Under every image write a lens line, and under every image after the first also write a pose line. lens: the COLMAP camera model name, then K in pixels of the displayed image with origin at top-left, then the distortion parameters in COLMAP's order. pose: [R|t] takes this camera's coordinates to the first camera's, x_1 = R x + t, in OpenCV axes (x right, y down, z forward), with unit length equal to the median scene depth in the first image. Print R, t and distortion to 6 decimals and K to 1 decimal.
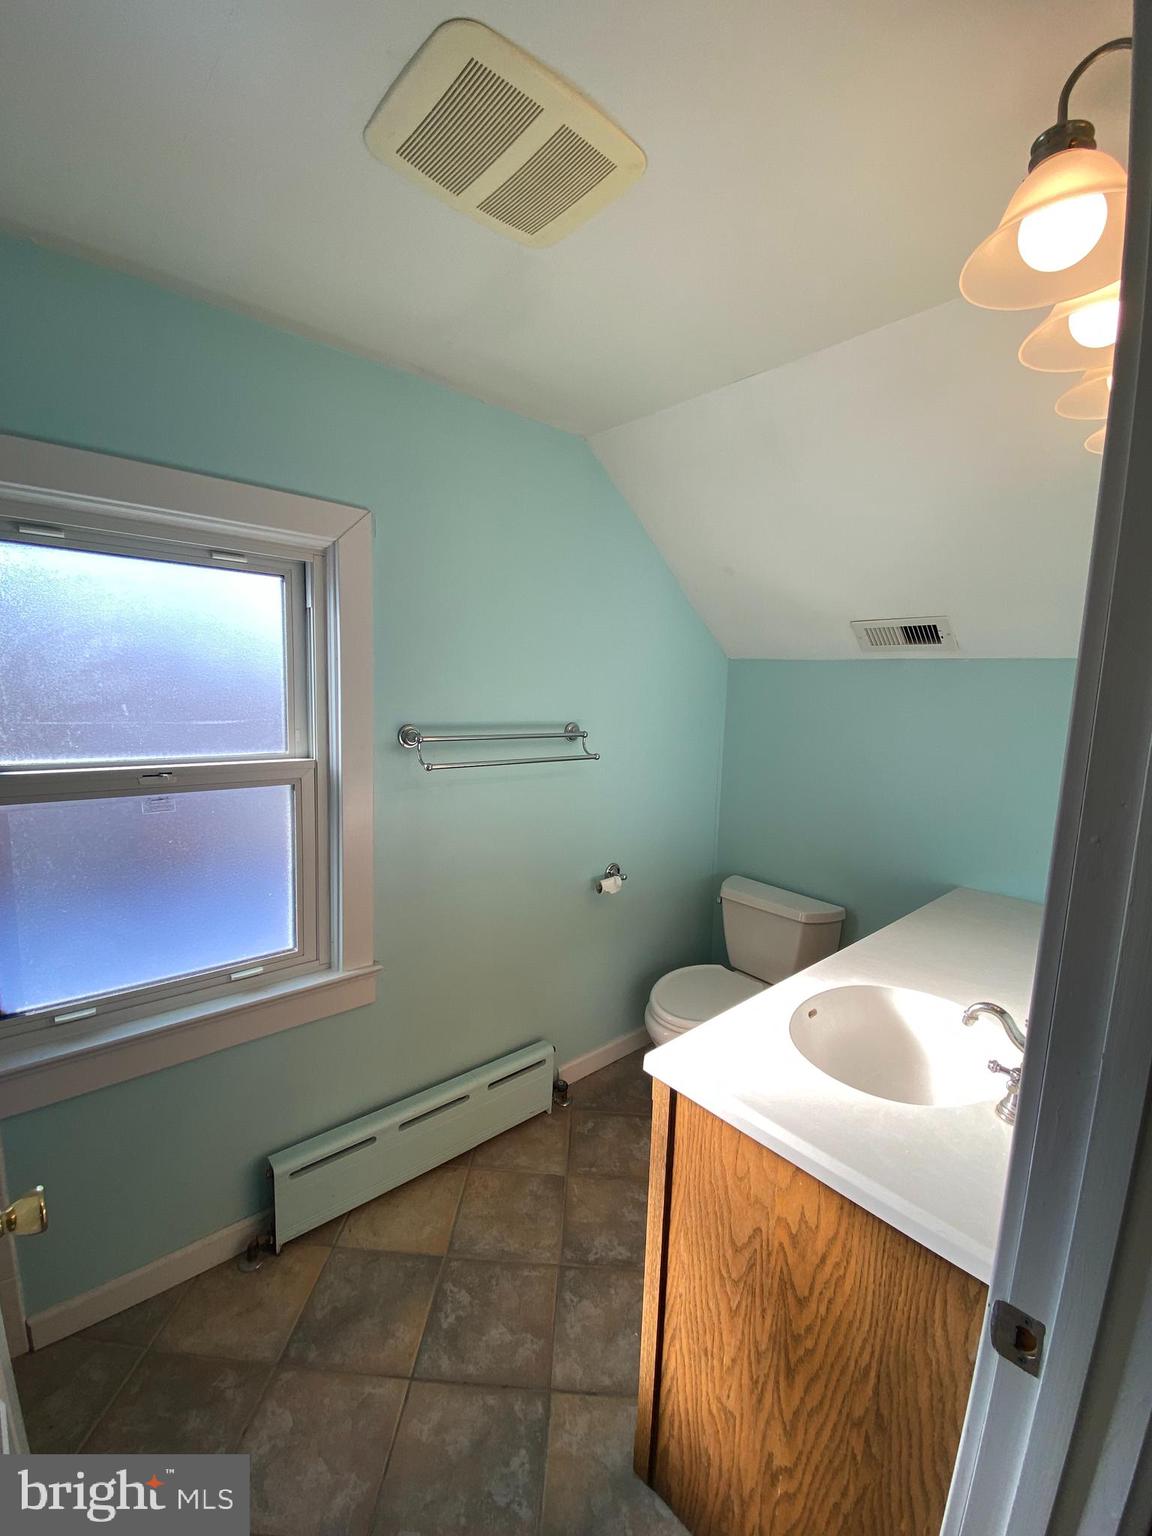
lens RADIAL K [[623.9, 0, 576.0], [0, 623.9, 768.0], [0, 0, 1]] dist [0.026229, -0.023711]
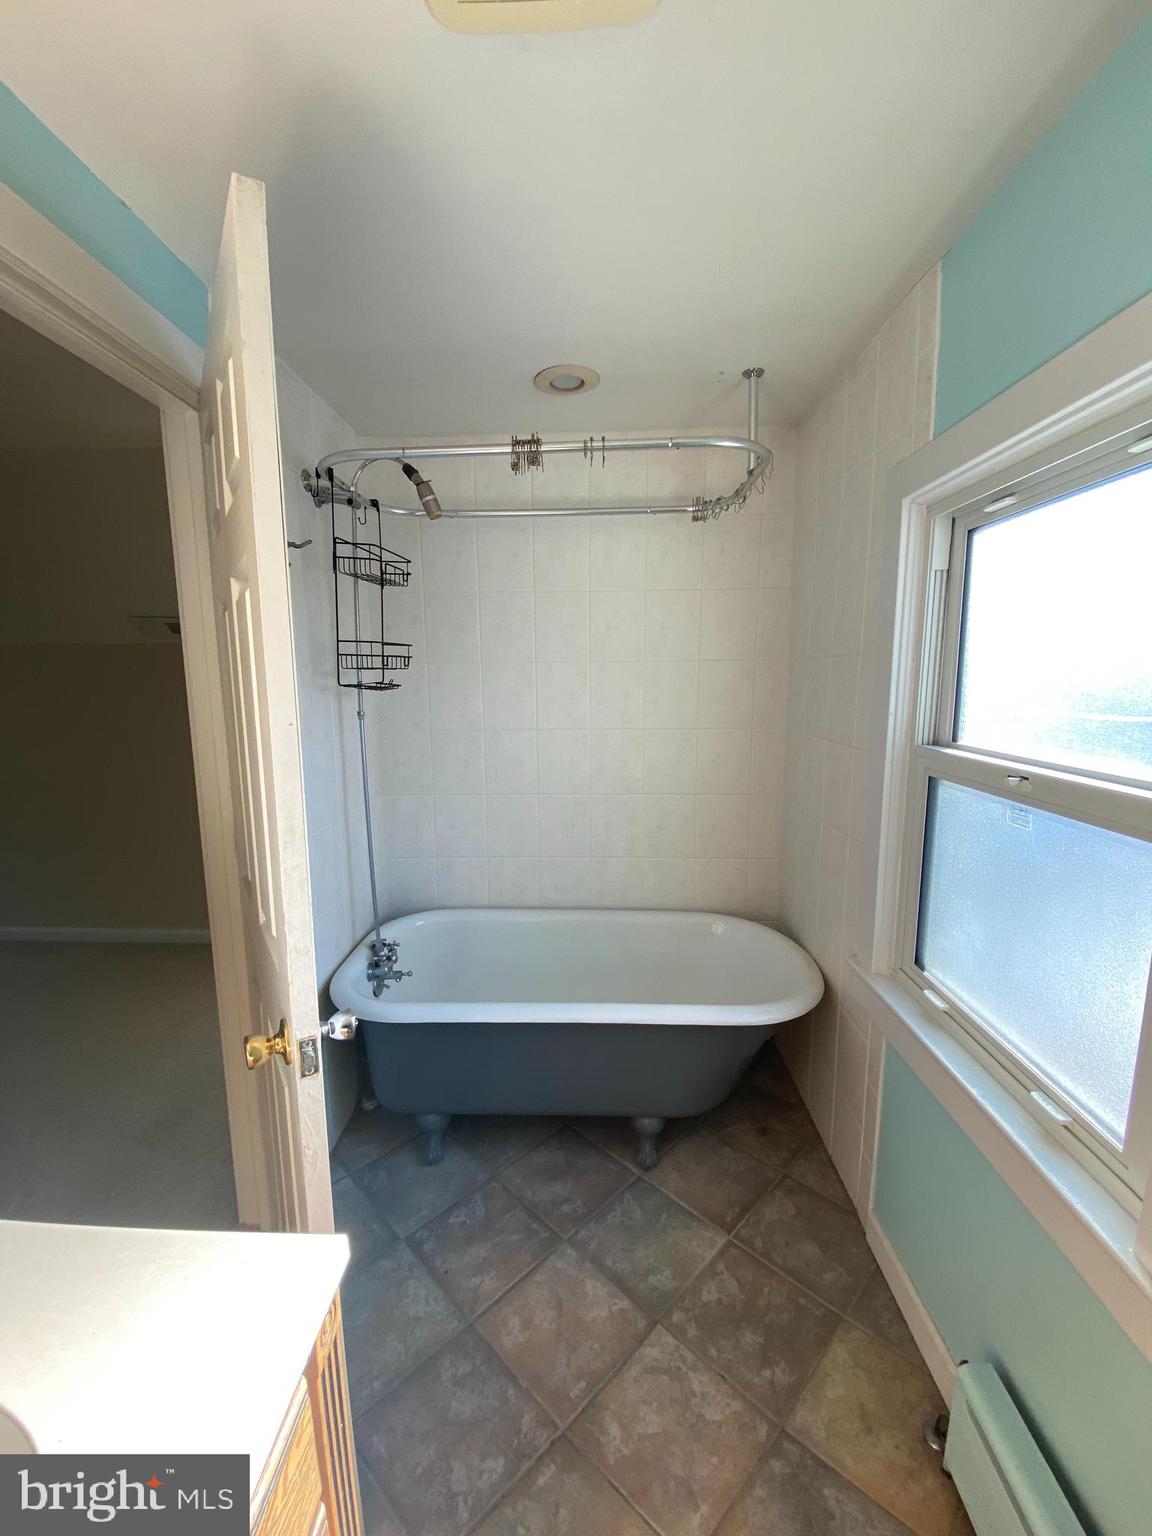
lens RADIAL K [[623.9, 0, 576.0], [0, 623.9, 768.0], [0, 0, 1]] dist [0.026229, -0.023711]
pose [[-0.678016, 0.079102, -0.730779, 0.303162], [-0.109418, 0.972255, 0.206758, -0.110932], [0.726858, 0.220145, -0.650549, 1.197808]]
